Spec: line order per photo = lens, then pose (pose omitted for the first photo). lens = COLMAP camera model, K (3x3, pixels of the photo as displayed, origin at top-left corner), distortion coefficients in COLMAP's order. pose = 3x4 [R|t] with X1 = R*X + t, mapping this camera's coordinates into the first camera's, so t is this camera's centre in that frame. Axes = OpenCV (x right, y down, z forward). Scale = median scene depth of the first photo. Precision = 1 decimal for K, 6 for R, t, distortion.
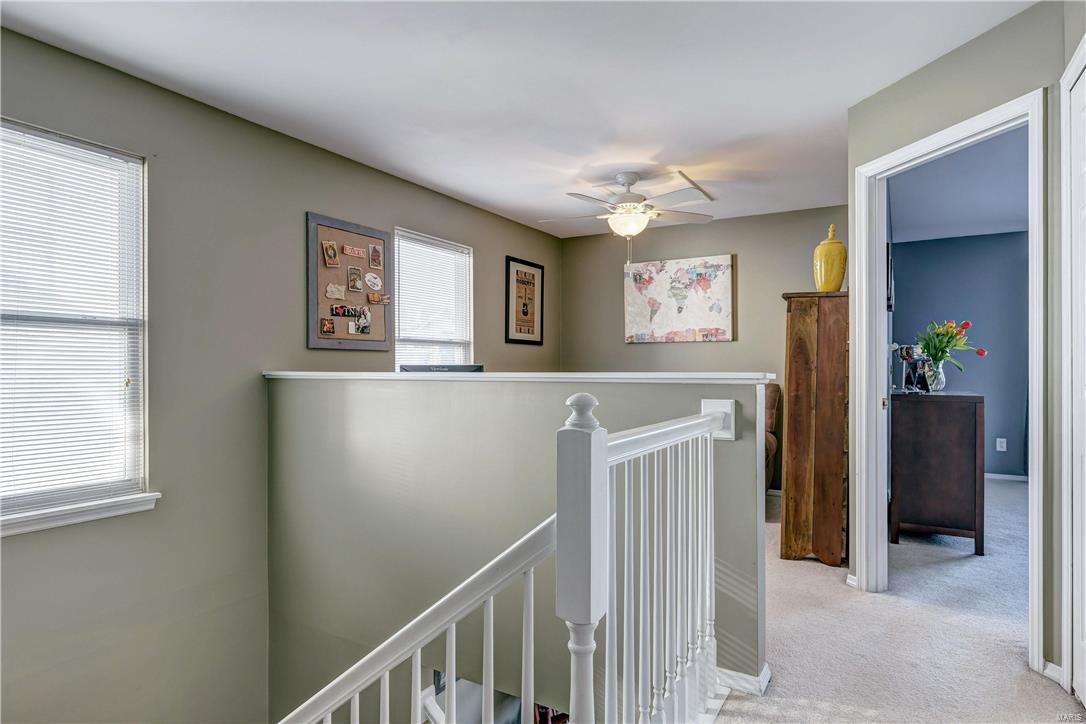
lens RADIAL K [[619.0, 0, 545.7], [0, 619.0, 364.2], [0, 0, 1]] dist [0.003798, 0.000901]
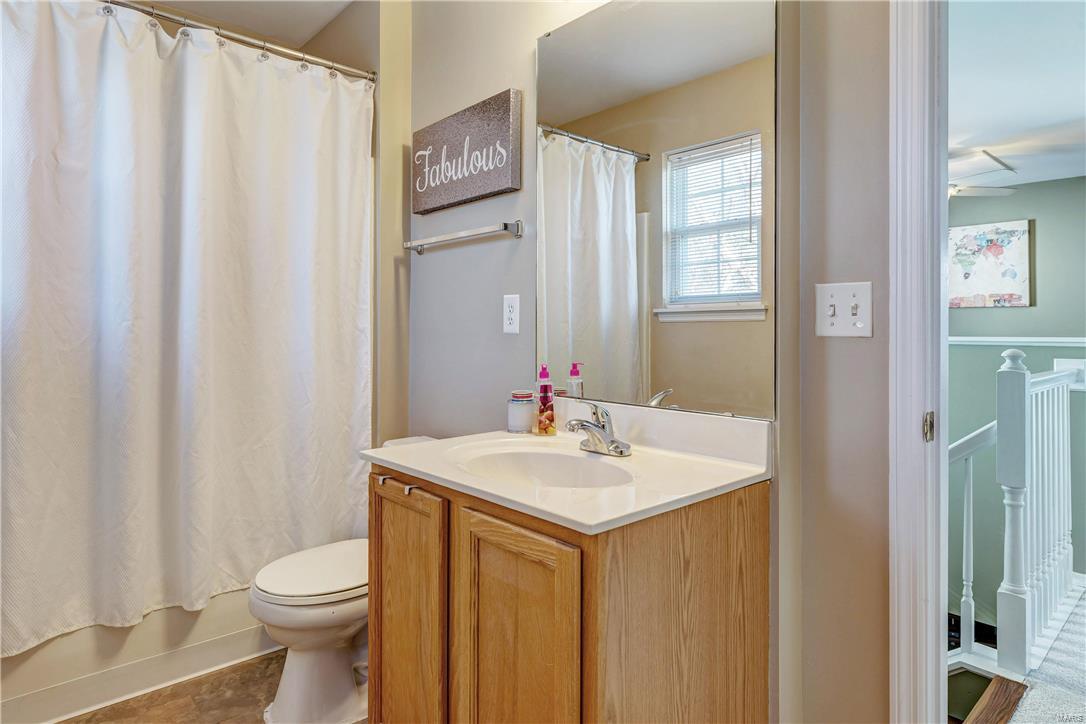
lens RADIAL K [[619.0, 0, 553.5], [0, 619.0, 320.0], [0, 0, 1]] dist [0.003798, 0.000901]
pose [[0.950312, 0.003406, -0.311282, -0.114619], [-0.006529, 0.999938, -0.008994, -0.001719], [0.311232, 0.010579, 0.950275, -0.185234]]
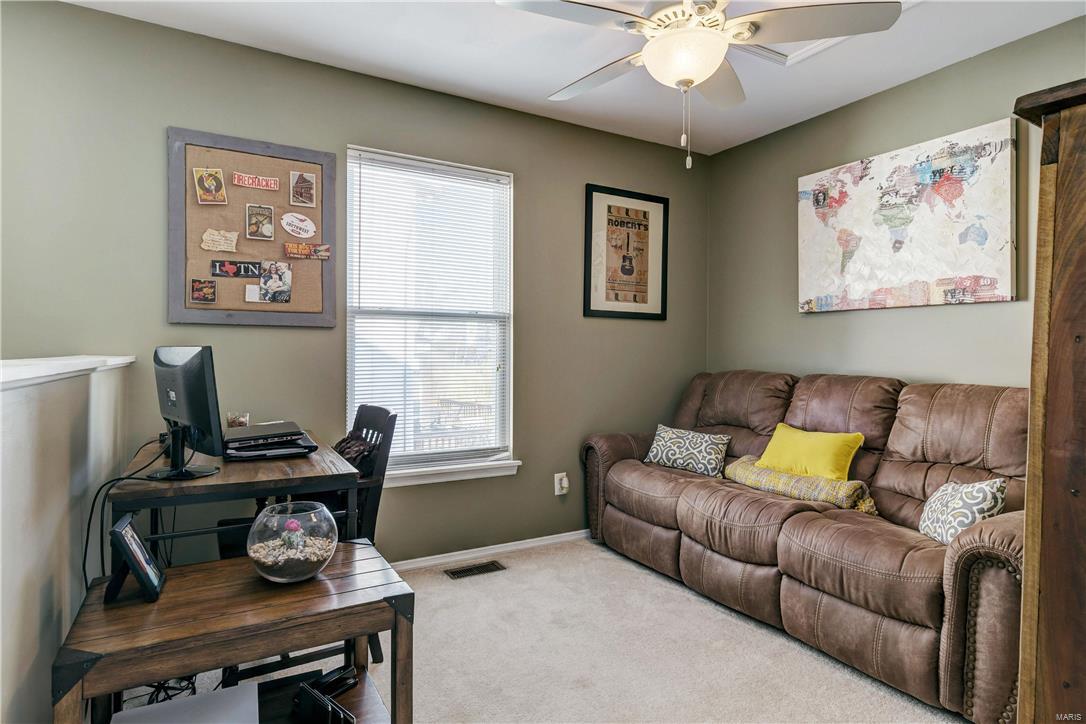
lens RADIAL K [[619.0, 0, 519.0], [0, 619.0, 355.6], [0, 0, 1]] dist [0.003798, 0.000901]
pose [[0.869067, 0.008355, -0.494623, 0.205067], [-0.004636, 0.999951, 0.008745, 0.002071], [0.494672, -0.005307, 0.869063, 0.395060]]
